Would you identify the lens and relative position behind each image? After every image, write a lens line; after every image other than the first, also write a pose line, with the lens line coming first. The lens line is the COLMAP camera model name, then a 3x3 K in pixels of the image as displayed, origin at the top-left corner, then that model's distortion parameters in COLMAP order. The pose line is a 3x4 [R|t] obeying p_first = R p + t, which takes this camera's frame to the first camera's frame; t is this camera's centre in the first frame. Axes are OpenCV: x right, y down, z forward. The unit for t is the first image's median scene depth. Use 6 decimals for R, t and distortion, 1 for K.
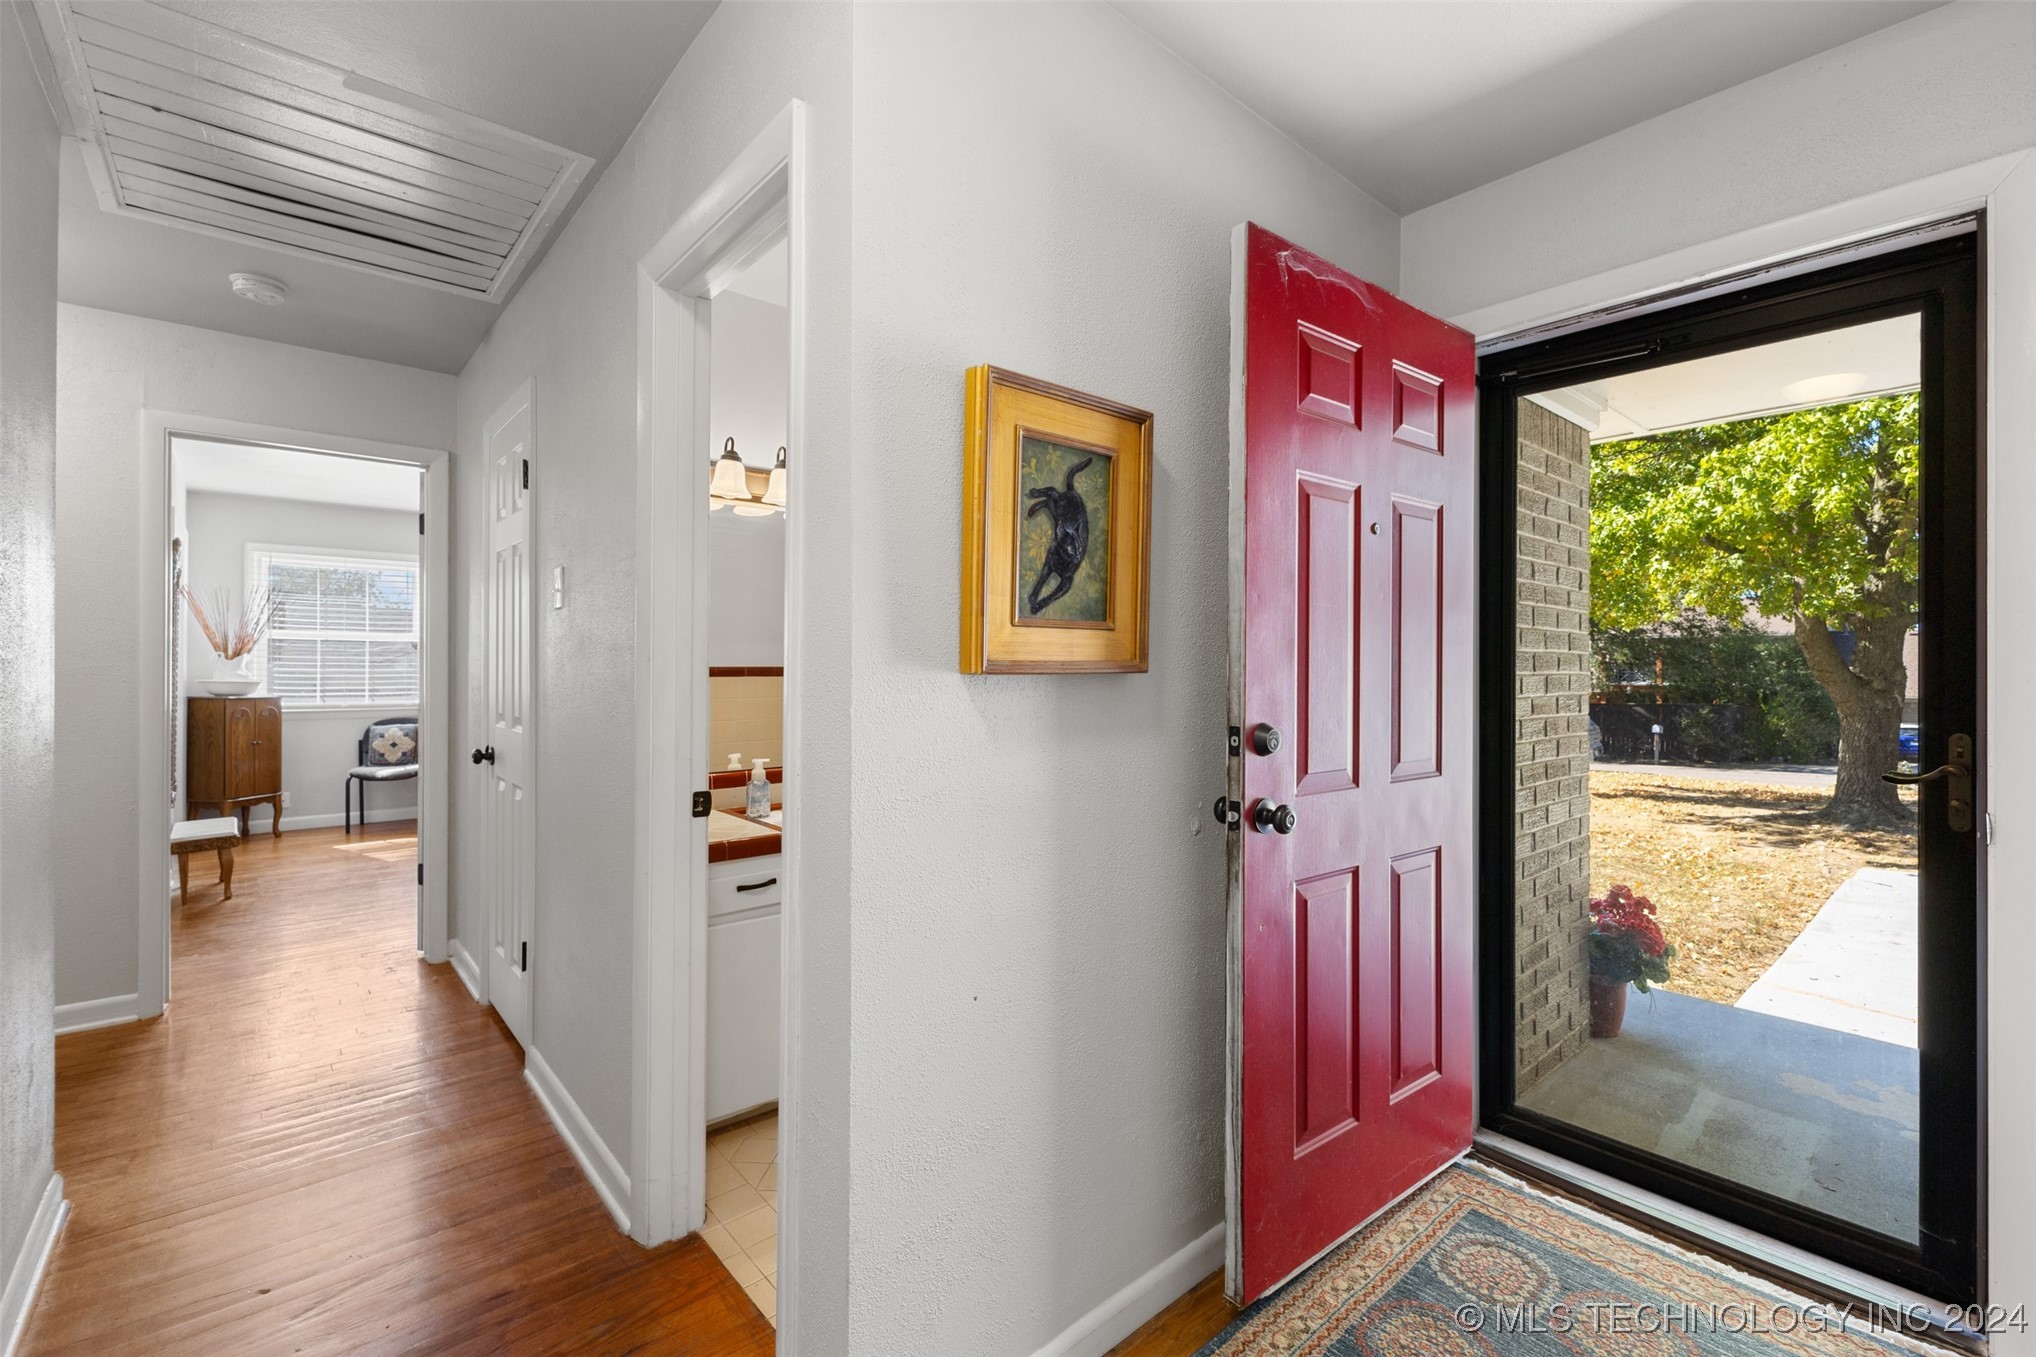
lens RADIAL K [[871.7, 0, 1017.4], [0, 871.7, 667.8], [0, 0, 1]] dist [0.006897, 0.000100]
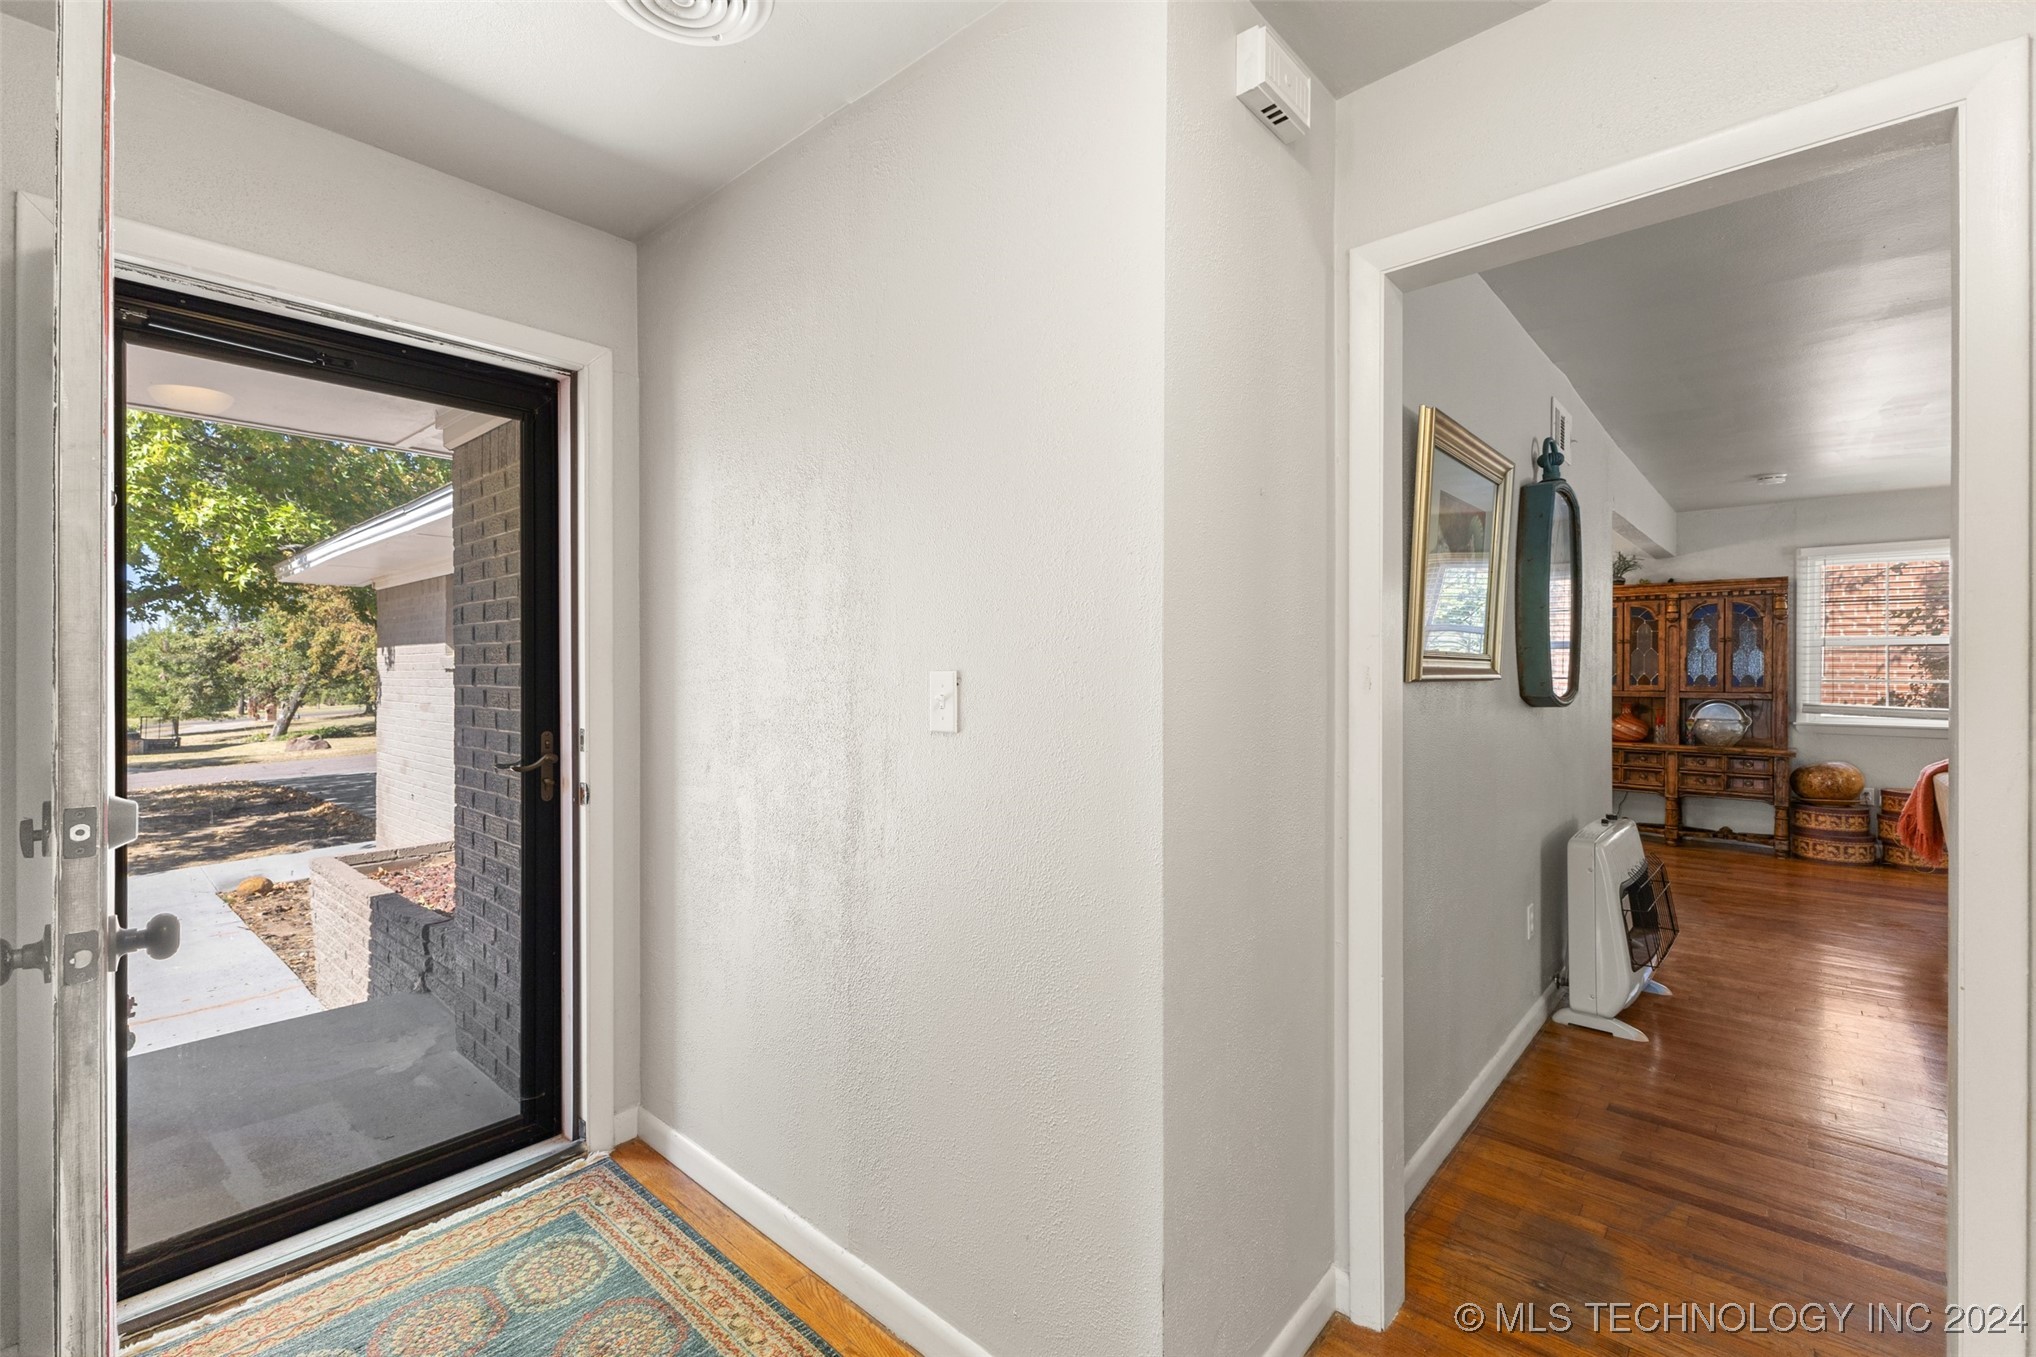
lens RADIAL K [[875.5, 0, 1023.2], [0, 875.5, 675.0], [0, 0, 1]] dist [0.002170, 0.000243]
pose [[-0.128699, -0.008457, 0.991648, -0.204407], [0.003458, 0.999954, 0.008977, -0.012805], [-0.991678, 0.004584, -0.128664, 0.207361]]
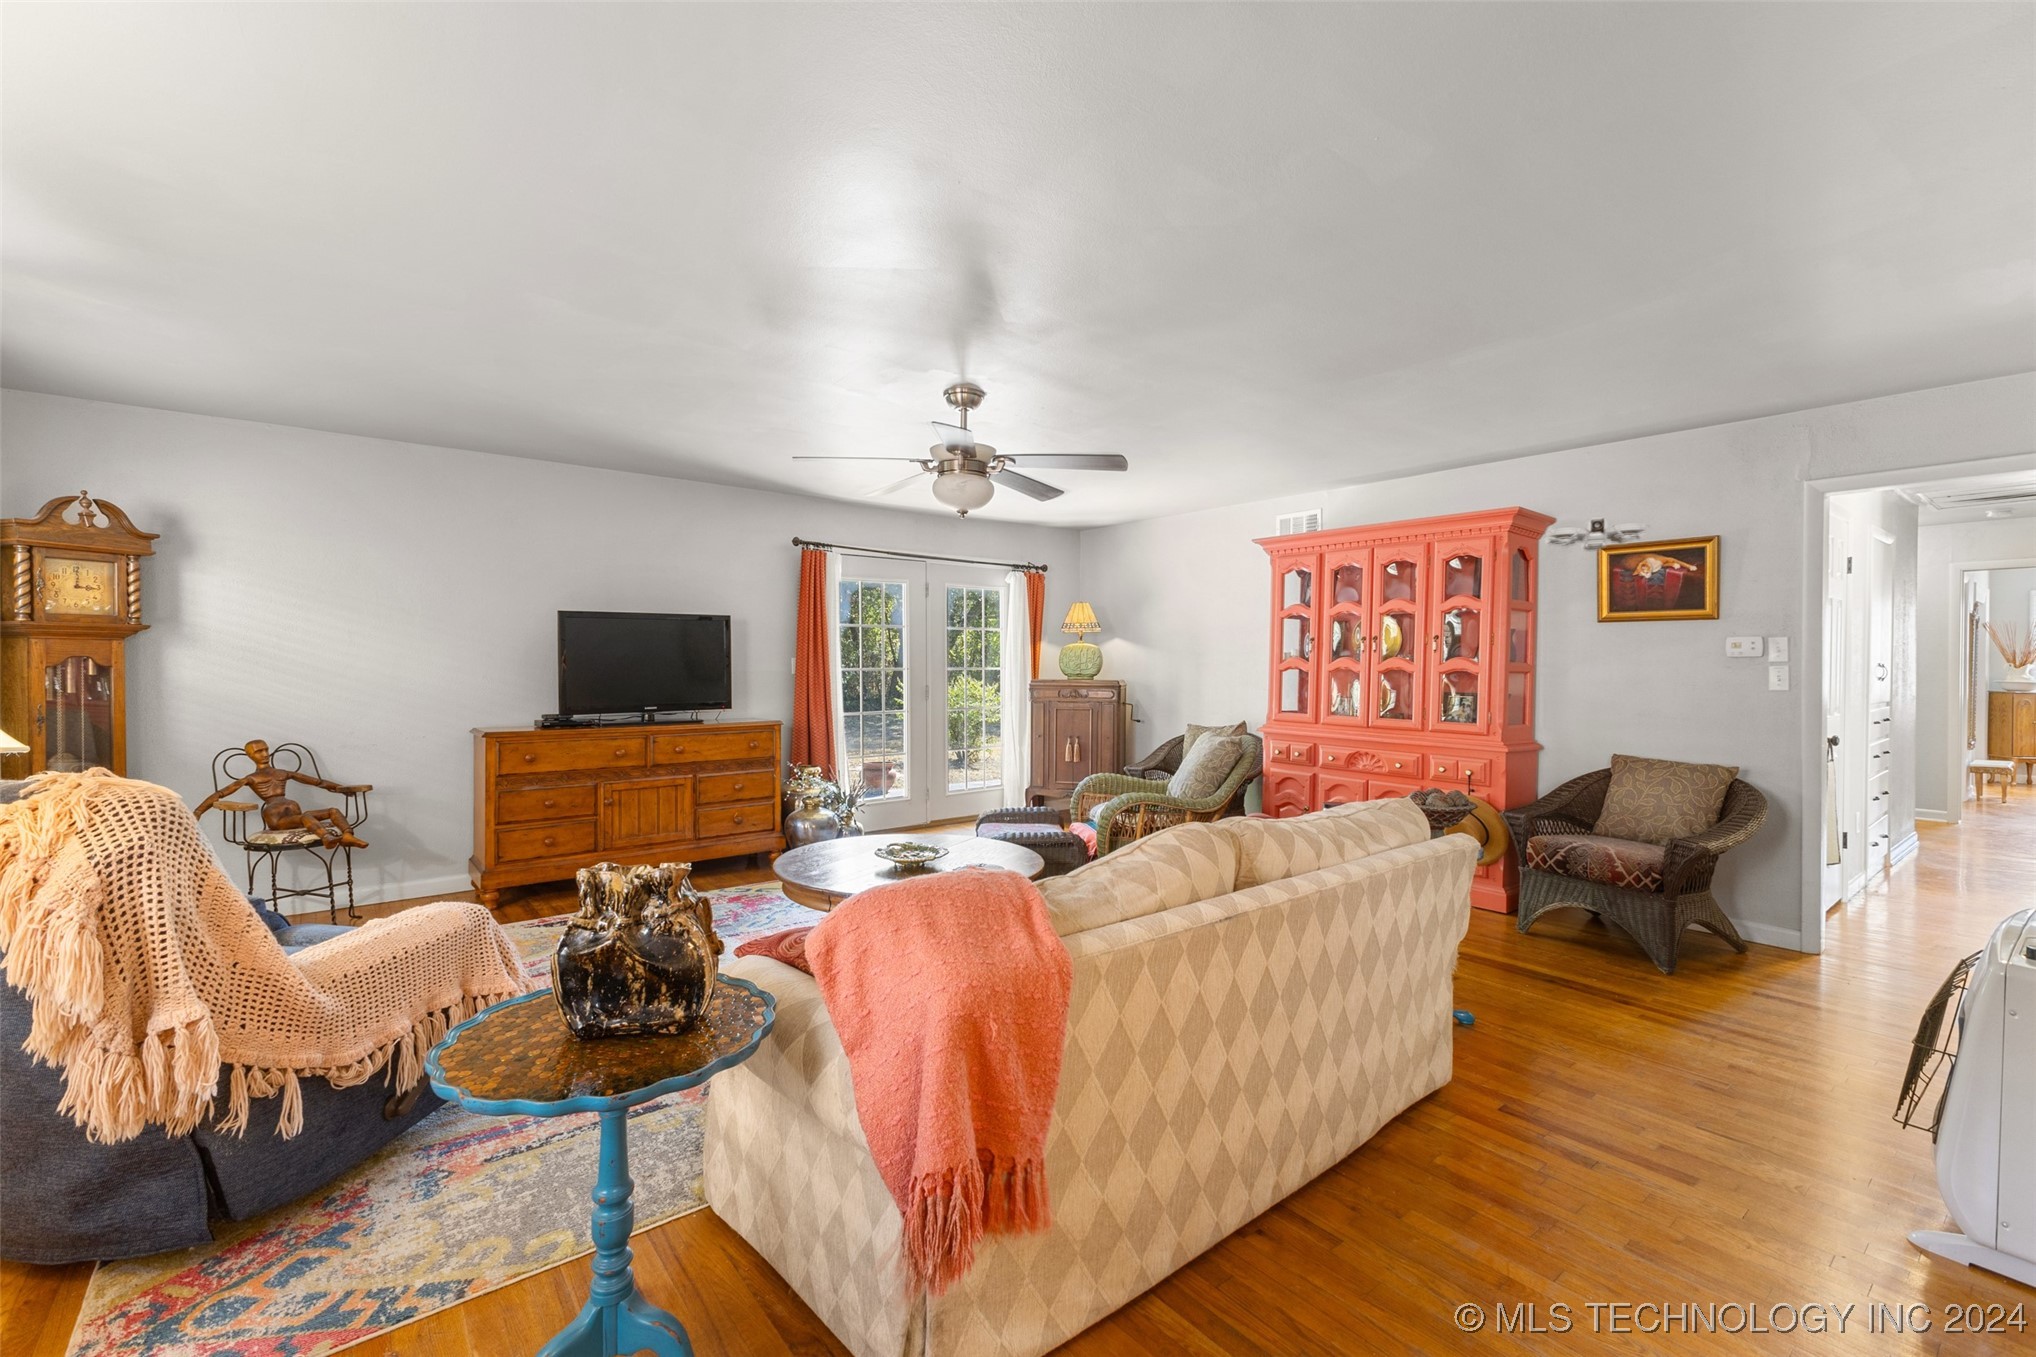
lens RADIAL K [[876.9, 0, 1021.1], [0, 876.9, 668.7], [0, 0, 1]] dist [0.006156, -0.000123]
pose [[-0.042420, 0.004236, -0.999091, 1.110126], [-0.005312, 0.999976, 0.004465, -0.007489], [0.999086, 0.005496, -0.042397, -1.046271]]
